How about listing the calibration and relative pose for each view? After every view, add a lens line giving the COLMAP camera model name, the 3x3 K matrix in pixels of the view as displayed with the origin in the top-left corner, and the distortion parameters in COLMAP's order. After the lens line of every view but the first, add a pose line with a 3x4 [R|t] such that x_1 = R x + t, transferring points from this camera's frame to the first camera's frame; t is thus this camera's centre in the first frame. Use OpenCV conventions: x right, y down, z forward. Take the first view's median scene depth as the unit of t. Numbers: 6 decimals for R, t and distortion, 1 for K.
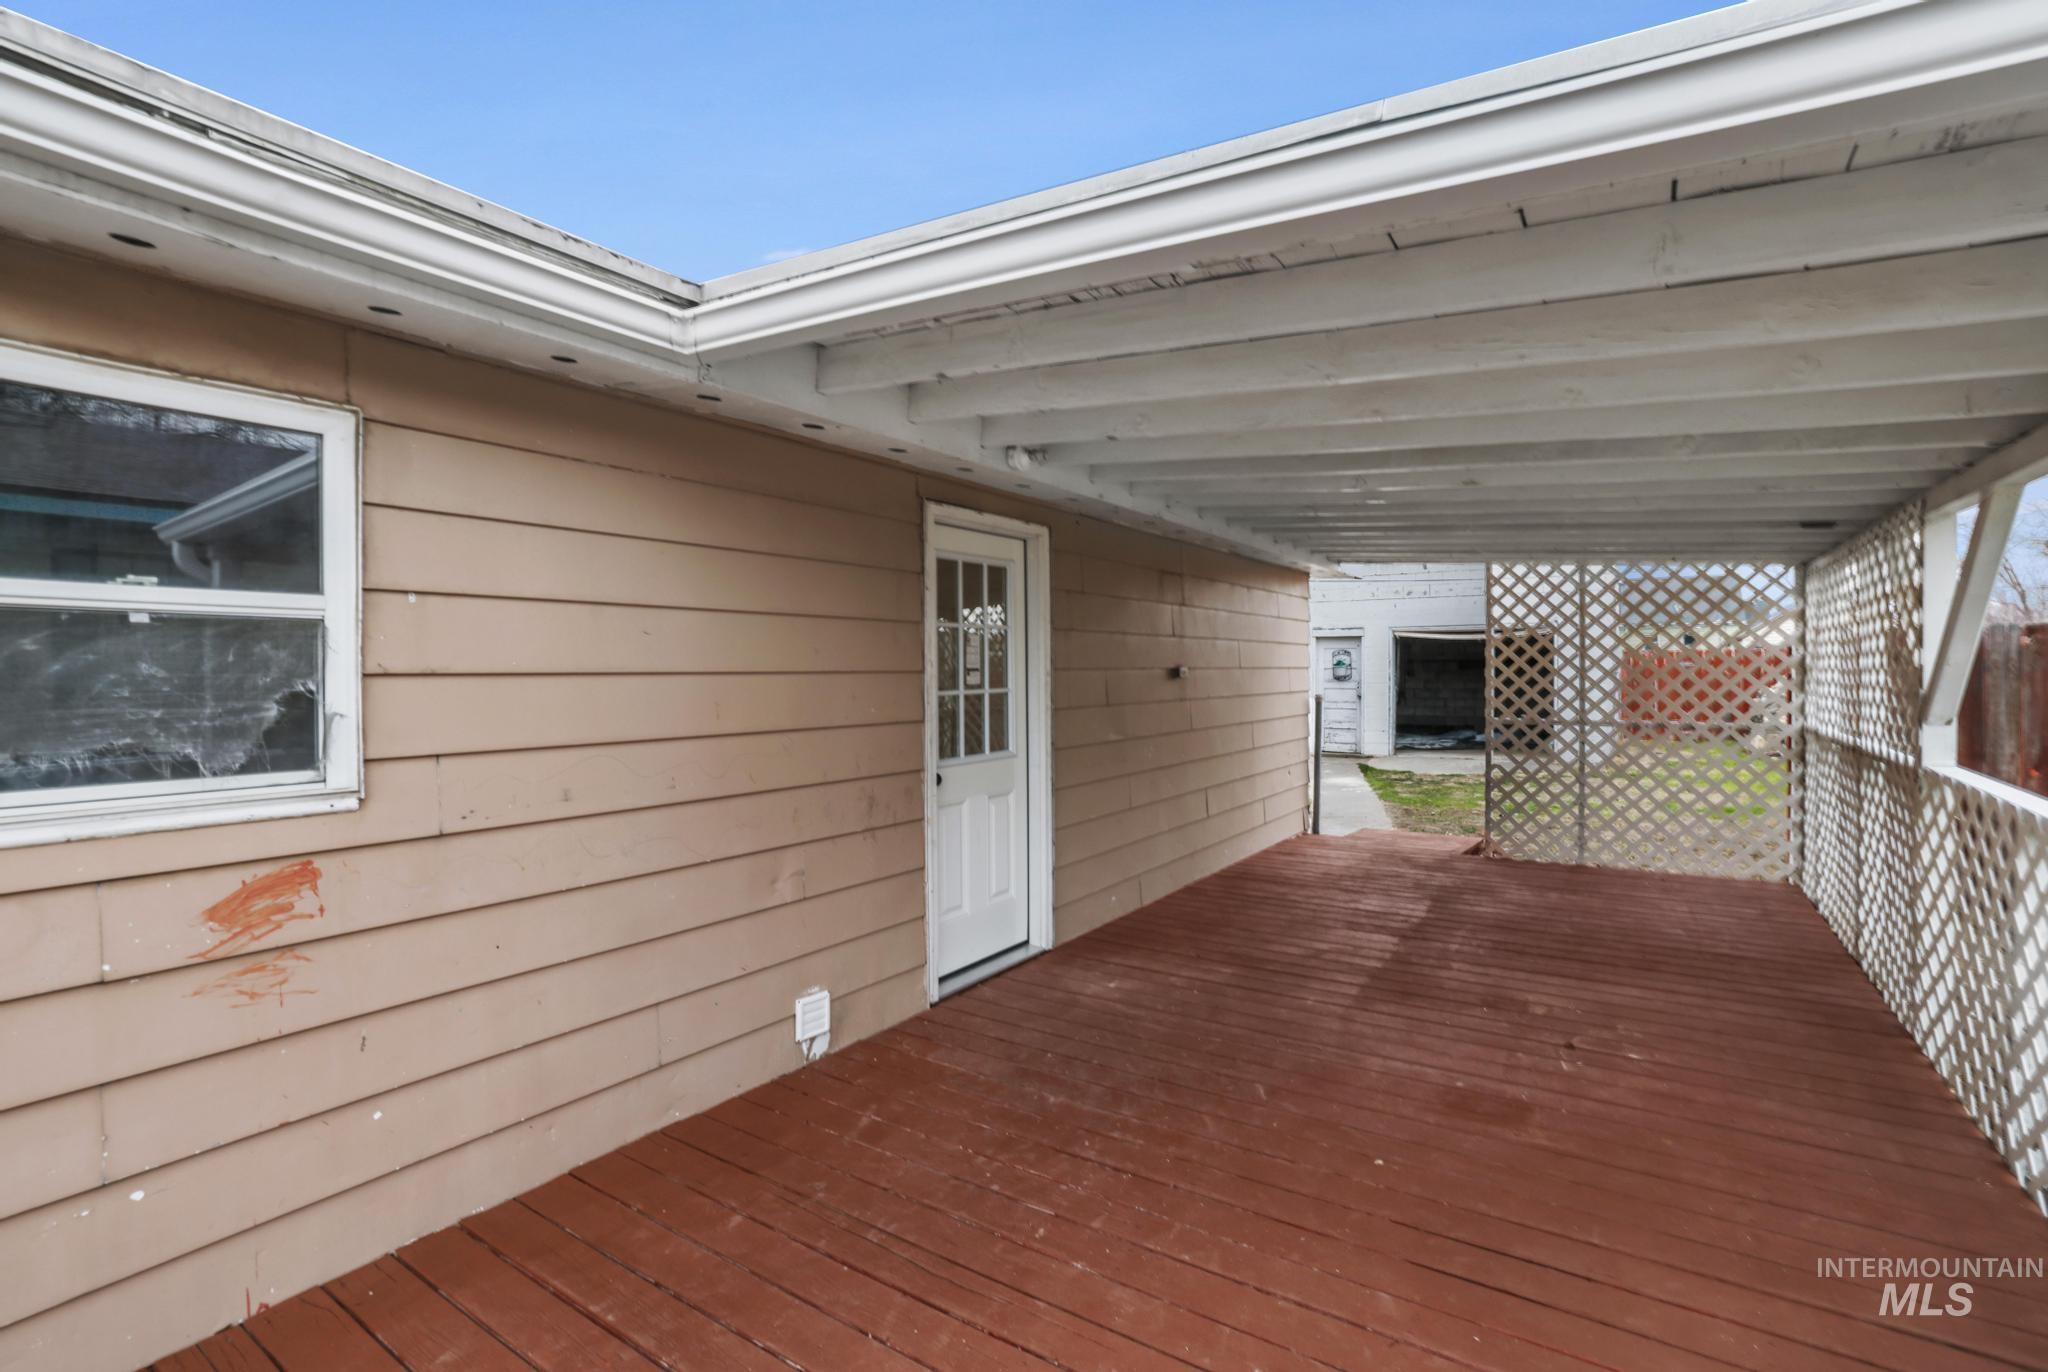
lens RADIAL K [[904.7, 0, 1024.0], [0, 904.7, 686.0], [0, 0, 1]] dist [-0.050276, 0.017610]
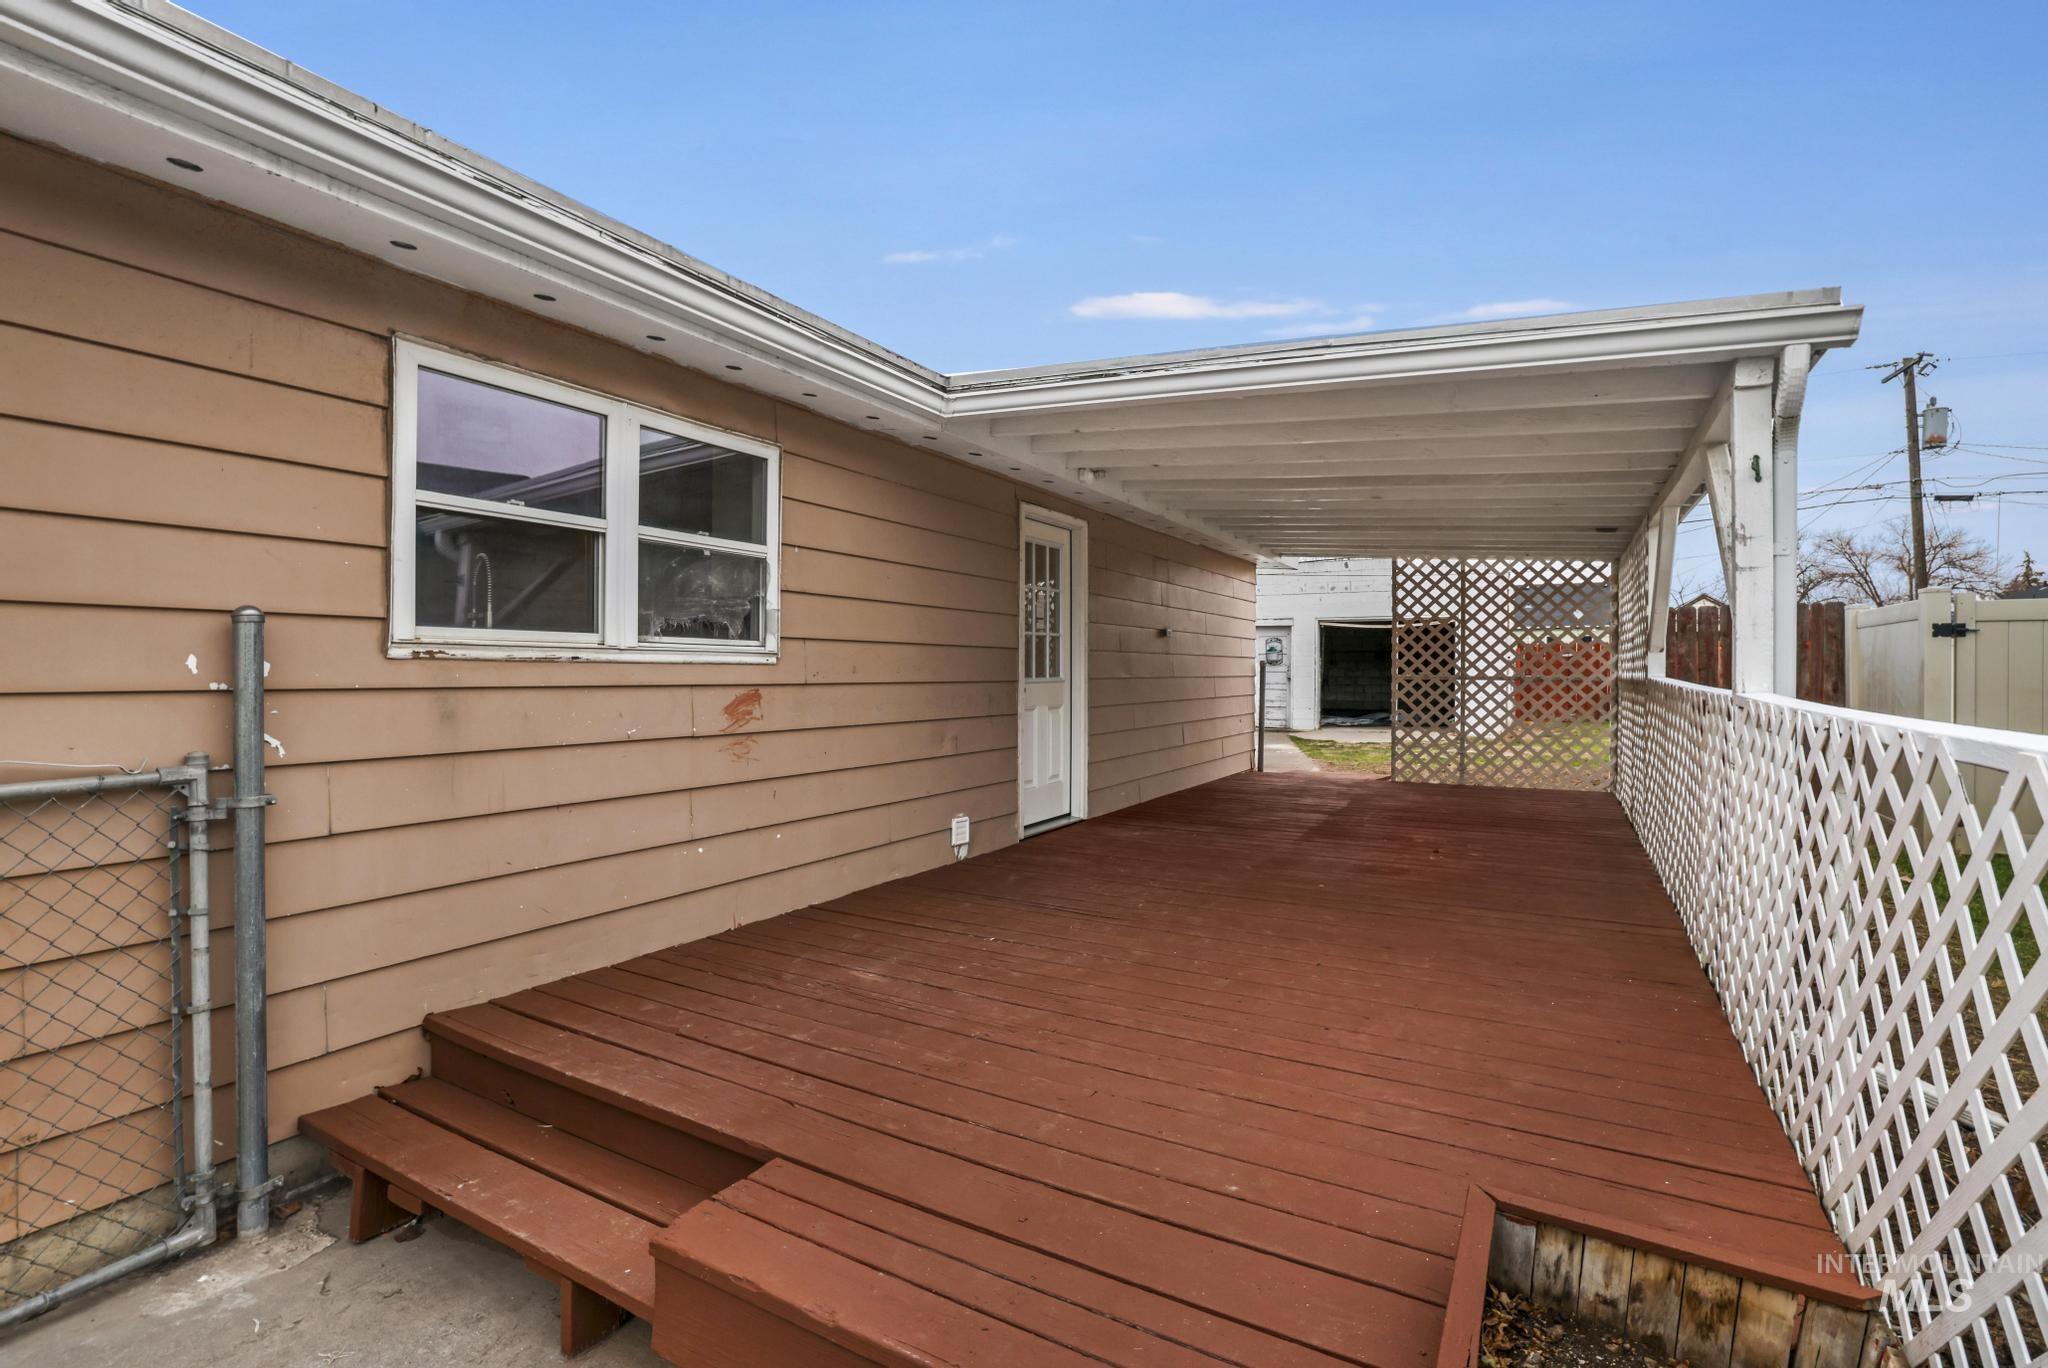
lens RADIAL K [[904.9, 0, 993.2], [0, 904.9, 673.3], [0, 0, 1]] dist [-0.050536, 0.017291]
pose [[0.998838, 0.012004, 0.046686, -0.197881], [-0.011367, 0.999839, -0.013873, 0.090168], [-0.046845, 0.013326, 0.998813, -0.439398]]
